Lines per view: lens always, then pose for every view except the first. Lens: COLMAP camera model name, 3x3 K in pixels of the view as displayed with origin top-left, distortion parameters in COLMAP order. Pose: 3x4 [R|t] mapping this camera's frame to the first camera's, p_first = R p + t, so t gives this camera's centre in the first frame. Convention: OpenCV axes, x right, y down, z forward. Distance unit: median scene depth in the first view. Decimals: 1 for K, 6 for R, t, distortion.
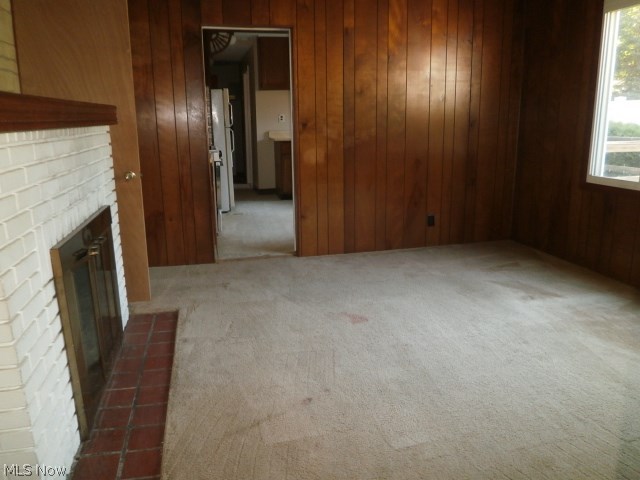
lens RADIAL K [[509.0, 0, 320.0], [0, 509.0, 240.0], [0, 0, 1]] dist [-0.029654, -0.000373]
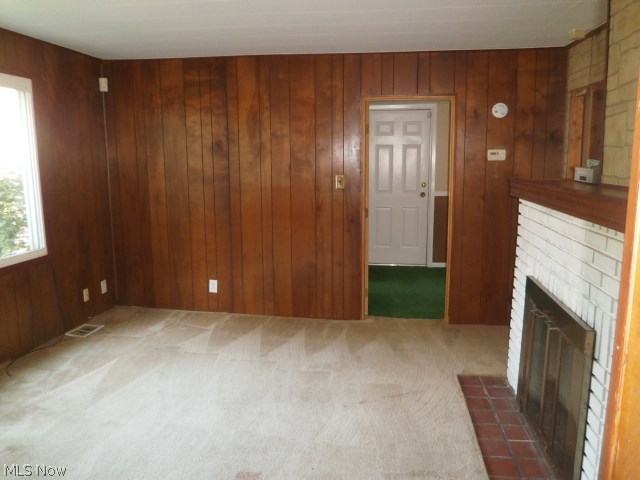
lens RADIAL K [[509.0, 0, 320.0], [0, 509.0, 240.0], [0, 0, 1]] dist [-0.029654, -0.000373]
pose [[-0.938262, -0.045585, 0.342908, -0.355947], [0.092271, 0.922384, 0.375091, -0.591564], [-0.333392, 0.383575, -0.861232, 2.024601]]
